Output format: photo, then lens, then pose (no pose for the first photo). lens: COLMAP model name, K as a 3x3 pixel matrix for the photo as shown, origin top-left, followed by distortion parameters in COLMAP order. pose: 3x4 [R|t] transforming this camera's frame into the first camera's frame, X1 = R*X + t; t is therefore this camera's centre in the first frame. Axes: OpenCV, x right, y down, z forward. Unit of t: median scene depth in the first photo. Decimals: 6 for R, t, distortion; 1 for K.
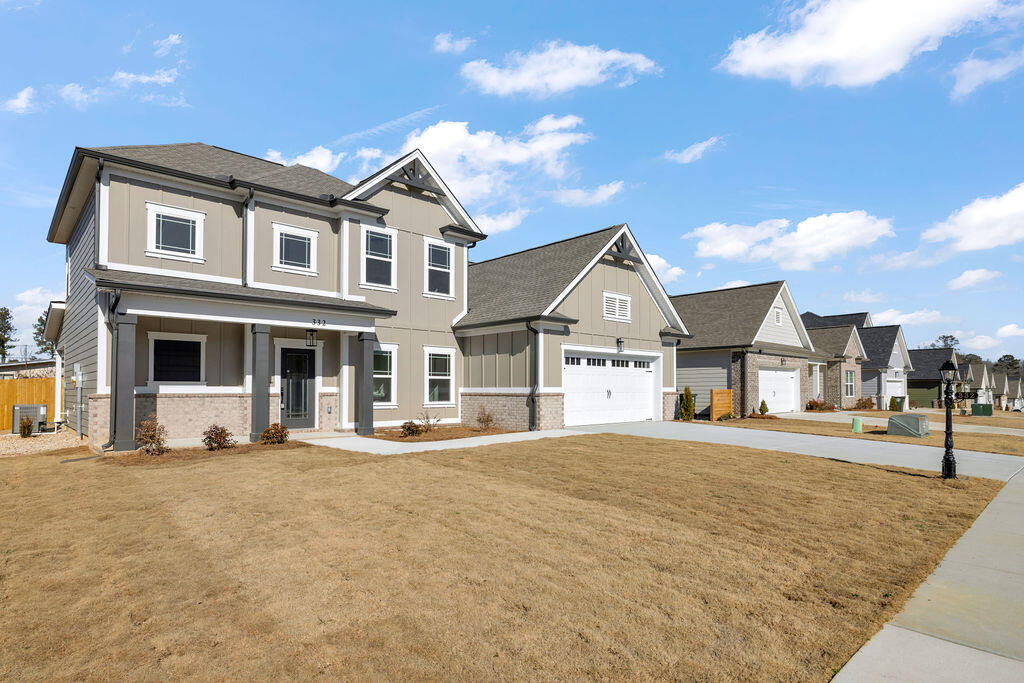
lens RADIAL K [[545.8, 0, 519.0], [0, 545.8, 381.0], [0, 0, 1]] dist [-0.000072, -0.001473]
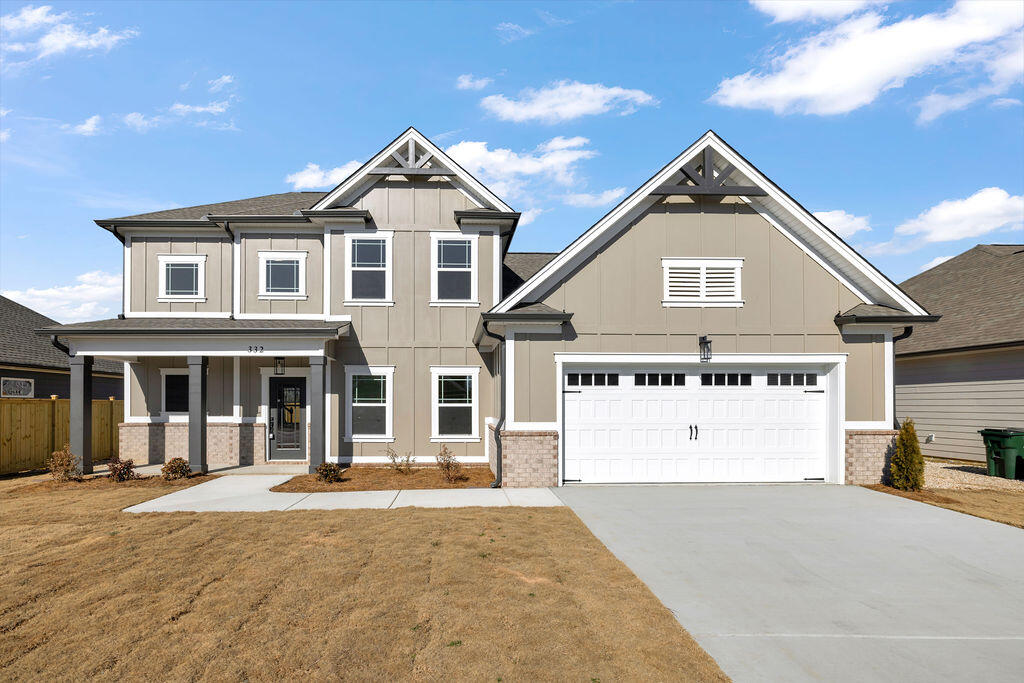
lens RADIAL K [[514.3, 0, 478.8], [0, 514.3, 400.2], [0, 0, 1]] dist [-0.001839, -0.000278]
pose [[0.746303, -0.002951, -0.665599, 0.411352], [0.009040, 0.999943, 0.005702, -0.018626], [0.665545, -0.010272, 0.746287, 0.495089]]
